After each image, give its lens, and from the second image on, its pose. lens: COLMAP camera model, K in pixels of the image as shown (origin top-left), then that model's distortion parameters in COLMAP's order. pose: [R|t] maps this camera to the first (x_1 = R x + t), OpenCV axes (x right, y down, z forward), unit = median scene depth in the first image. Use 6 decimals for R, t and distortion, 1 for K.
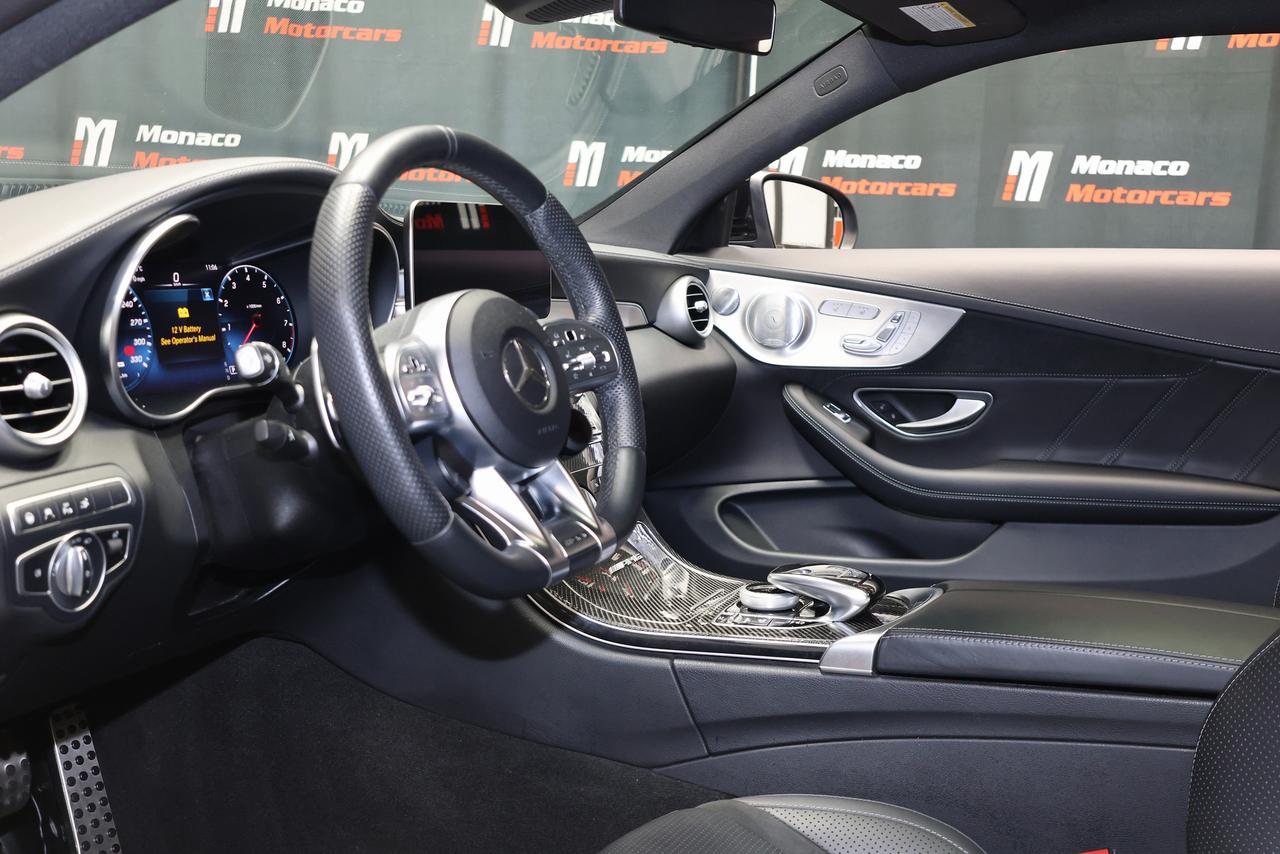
lens RADIAL K [[1368.4, 0, 640.0], [0, 1368.4, 427.0], [0, 0, 1]] dist [0.005665, 0.002577]
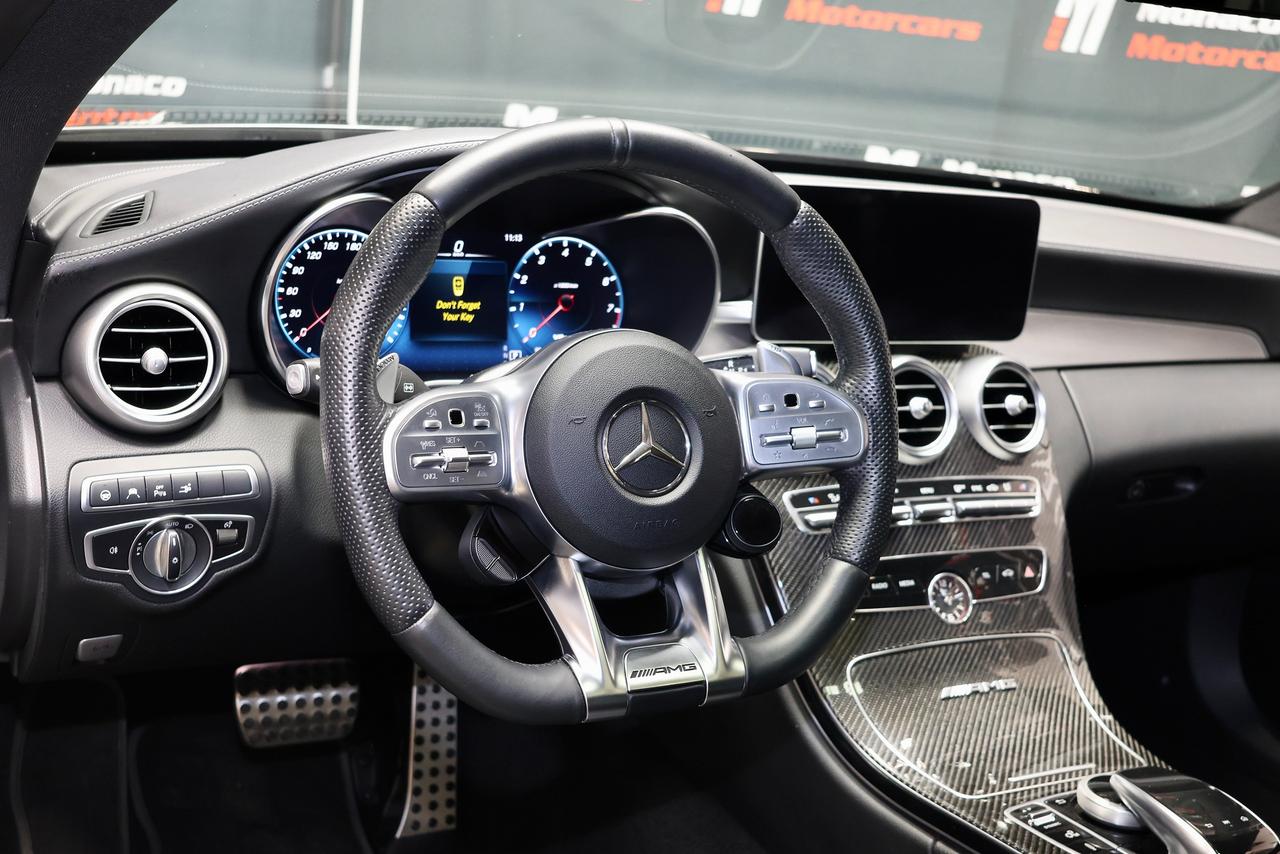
lens RADIAL K [[1533.3, 0, 640.0], [0, 1533.3, 427.0], [0, 0, 1]] dist [-0.013591, -0.010589]
pose [[0.790118, 0.215620, -0.573778, 0.346356], [-0.174713, 0.976477, 0.126362, -0.136037], [0.587527, 0.000405, 0.809204, 0.243629]]
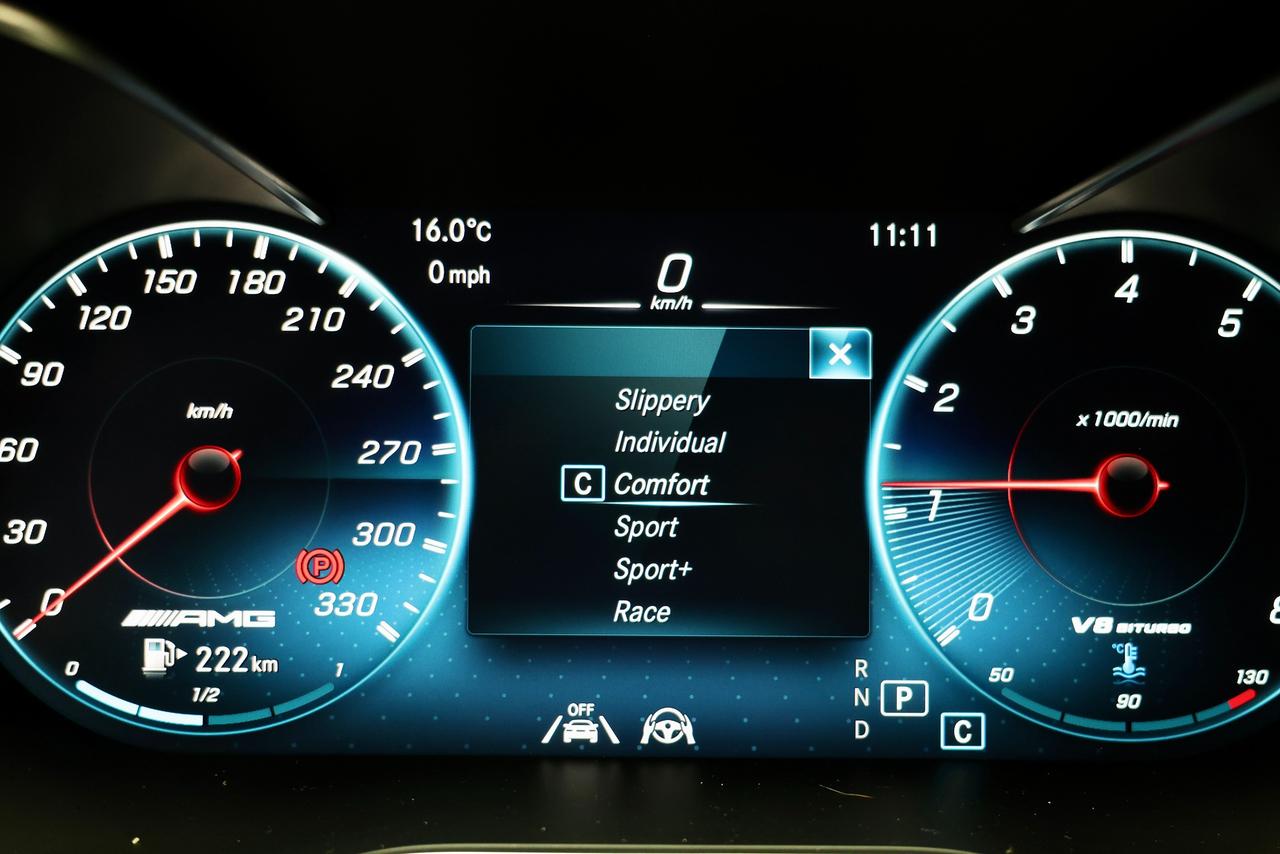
lens RADIAL K [[1747.2, 0, 640.0], [0, 1747.2, 427.0], [0, 0, 1]] dist [-0.028494, 0.062283]
pose [[0.430550, 0.173289, -0.885775, -0.069925], [-0.129305, 0.983115, 0.129481, -0.116607], [0.893256, 0.058787, 0.445687, 0.830210]]
